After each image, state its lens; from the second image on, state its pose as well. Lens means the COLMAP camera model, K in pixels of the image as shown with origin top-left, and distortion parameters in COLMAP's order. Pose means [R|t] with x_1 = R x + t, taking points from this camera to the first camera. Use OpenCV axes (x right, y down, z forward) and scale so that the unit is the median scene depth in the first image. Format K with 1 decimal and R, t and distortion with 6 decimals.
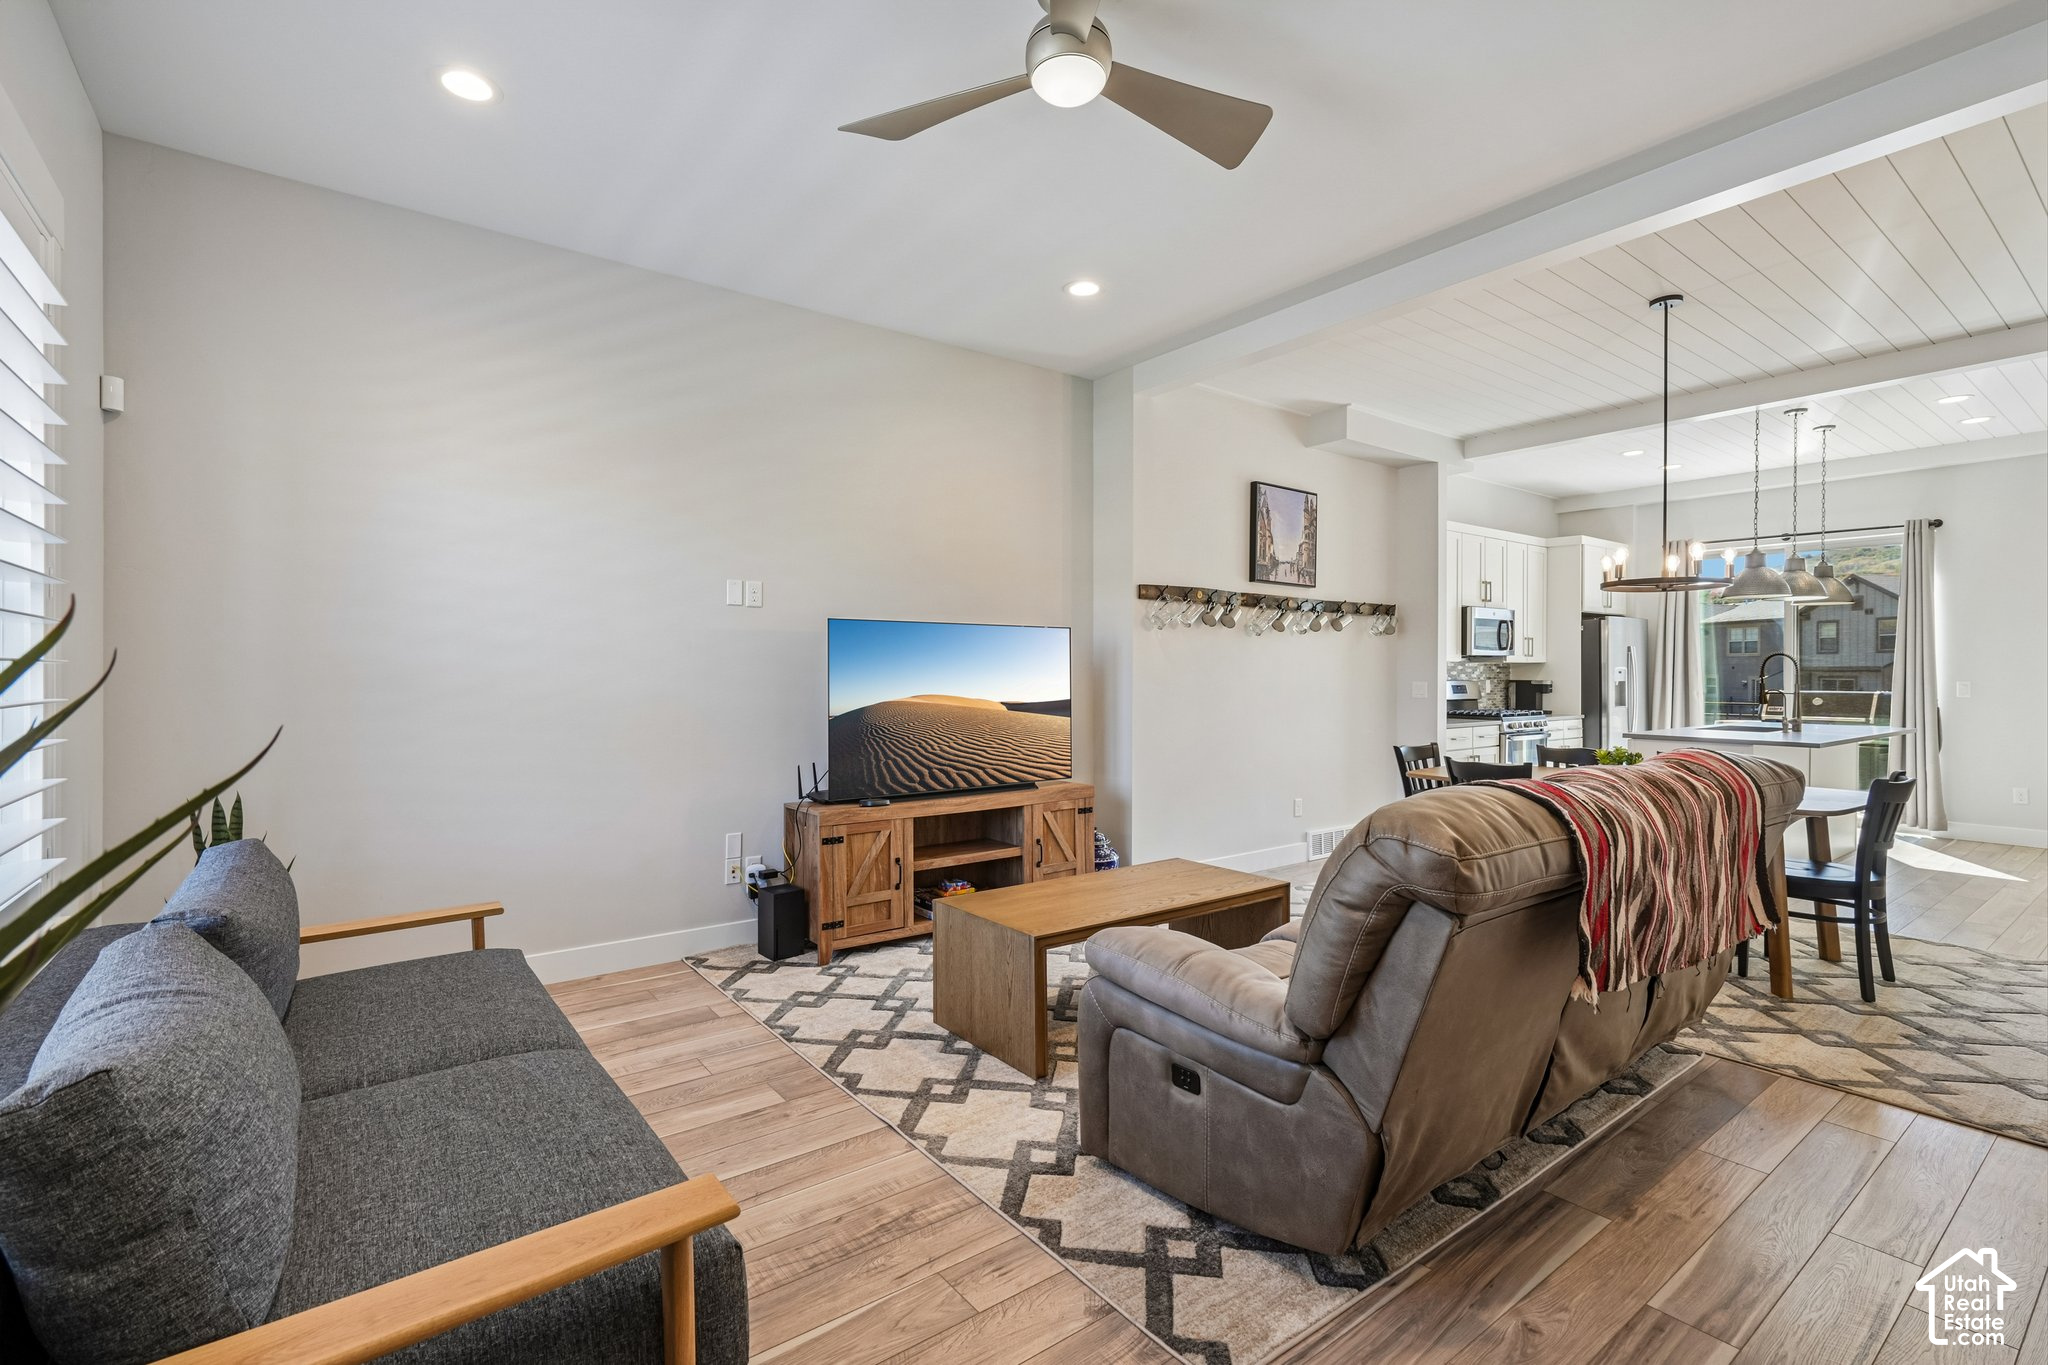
lens RADIAL K [[925.8, 0, 1018.4], [0, 925.8, 686.1], [0, 0, 1]] dist [-0.004069, 0.001344]
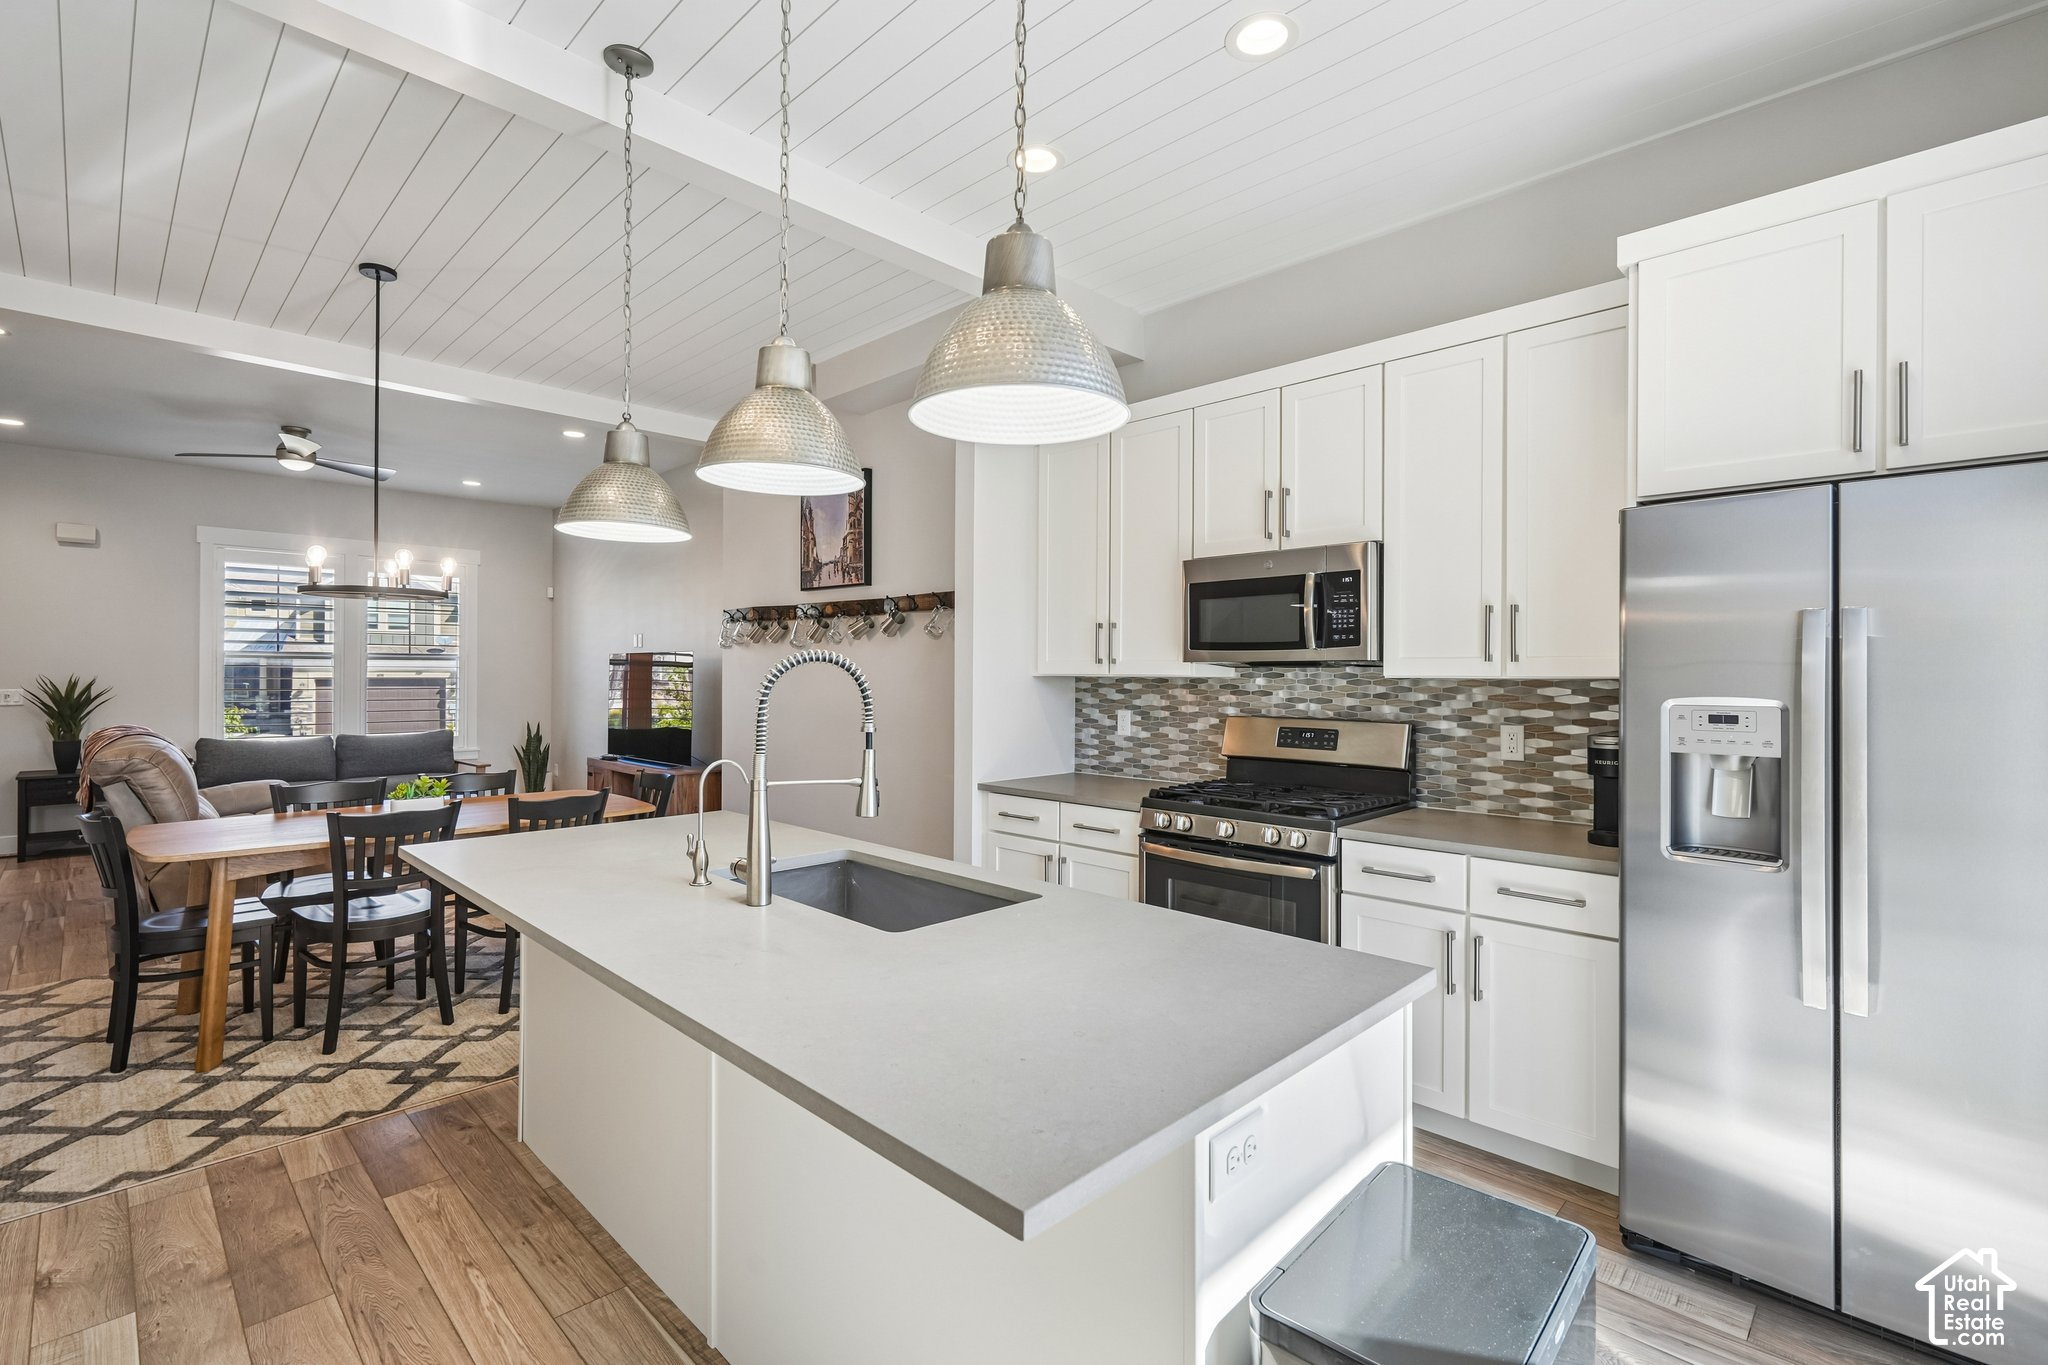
lens RADIAL K [[925.8, 0, 975.4], [0, 925.8, 661.3], [0, 0, 1]] dist [-0.004069, 0.001344]
pose [[0.131219, -0.014015, -0.991254, 1.170868], [-0.019838, 0.999663, -0.016760, -0.030016], [0.991155, 0.021864, 0.130896, 1.030237]]
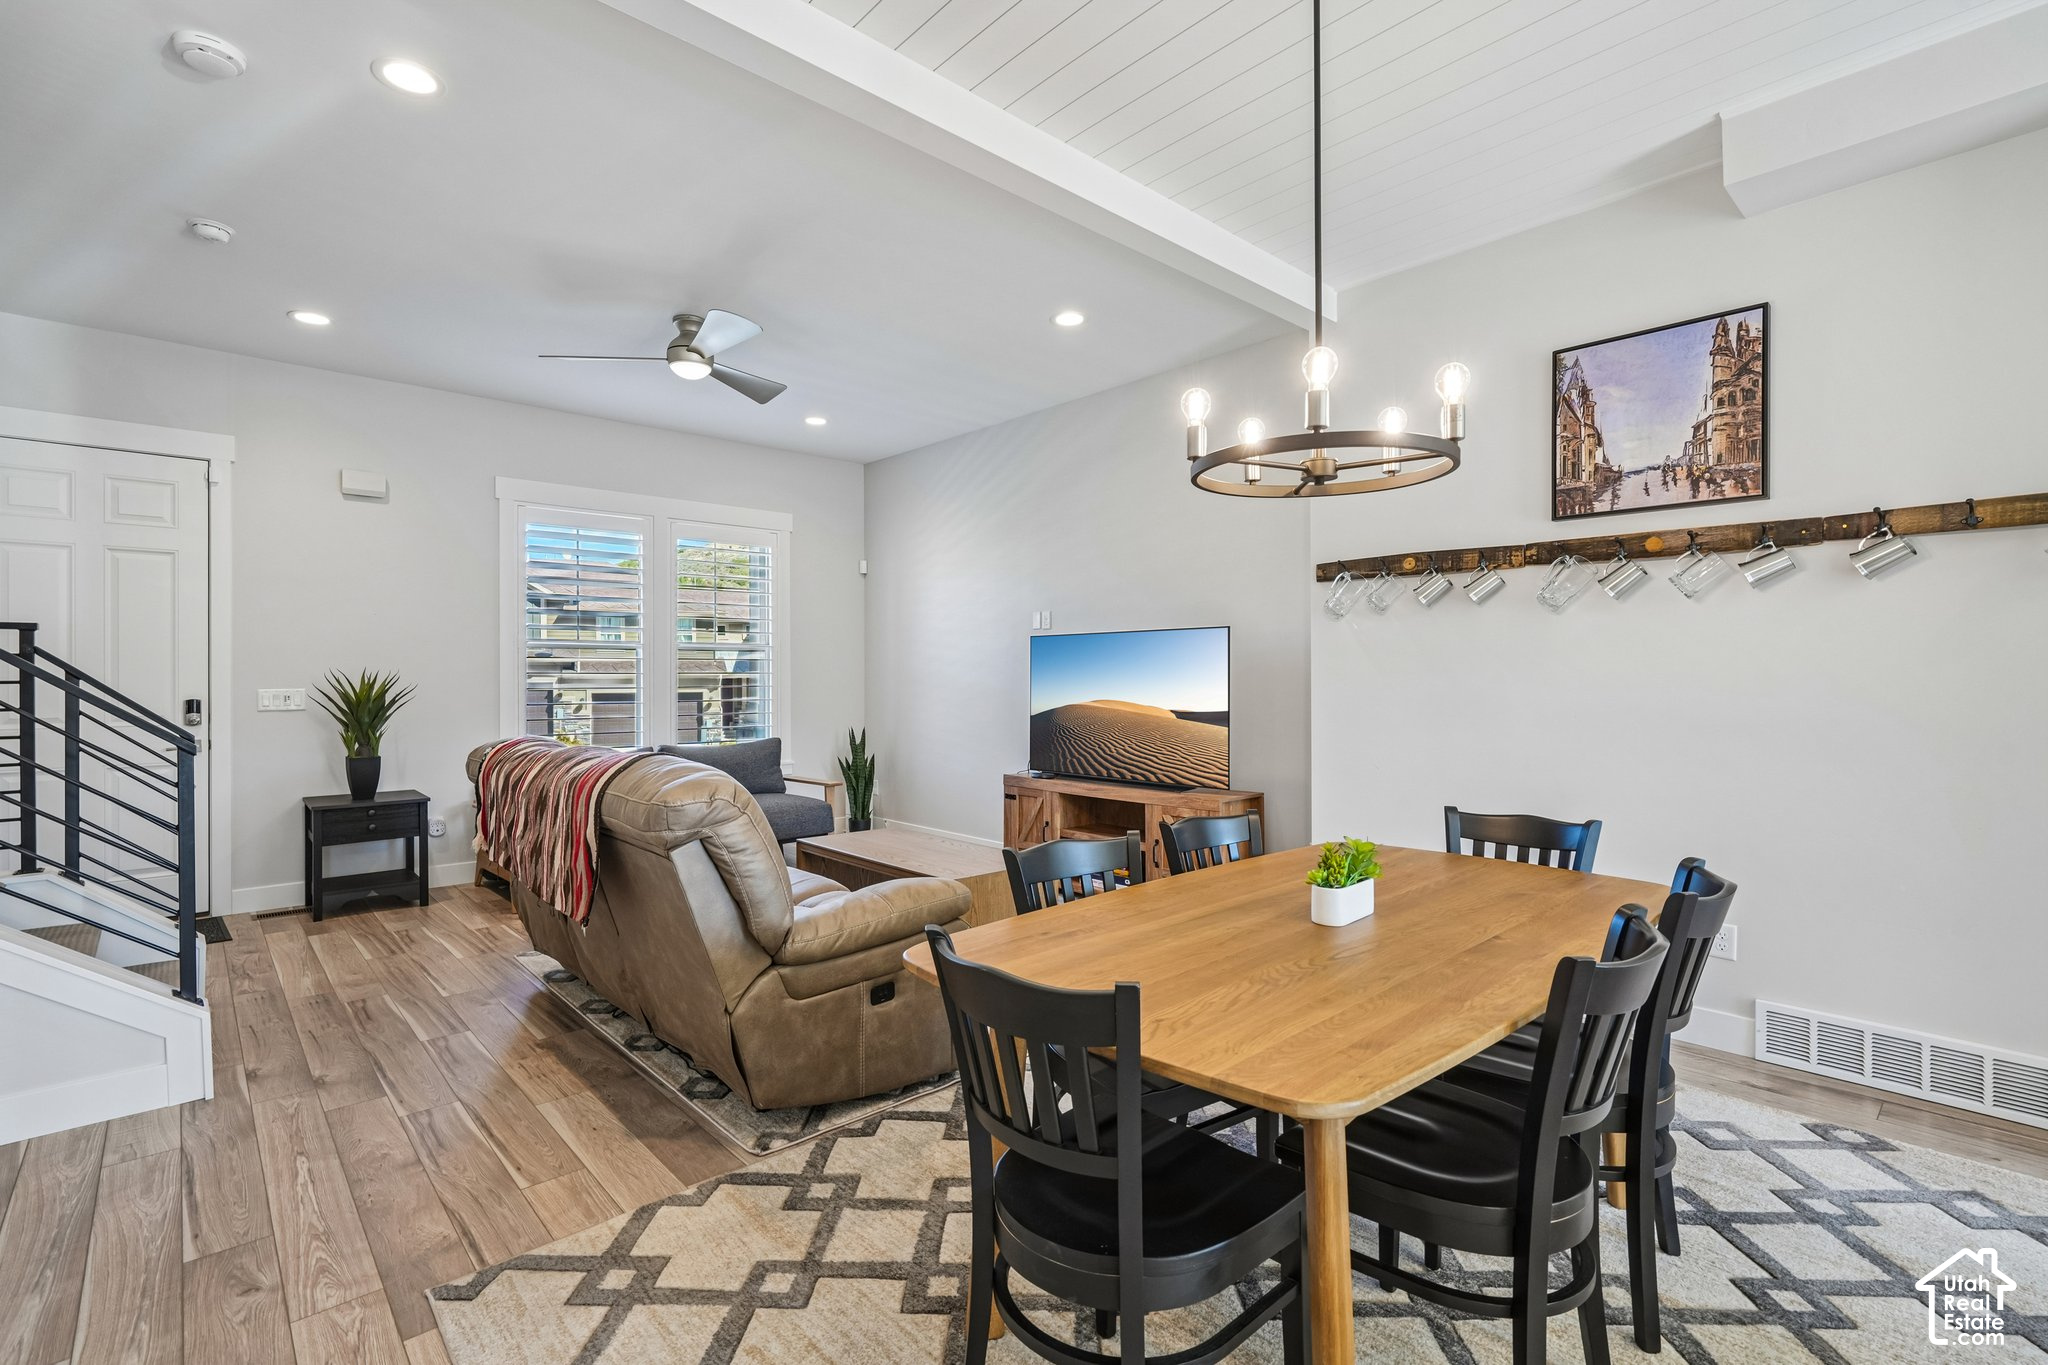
lens RADIAL K [[925.8, 0, 1007.6], [0, 925.8, 684.2], [0, 0, 1]] dist [-0.004069, 0.001344]
pose [[0.083474, 0.009831, -0.996461, 0.799284], [-0.009786, 0.999911, 0.009045, -0.010000], [0.996462, 0.008996, 0.083563, 0.589678]]
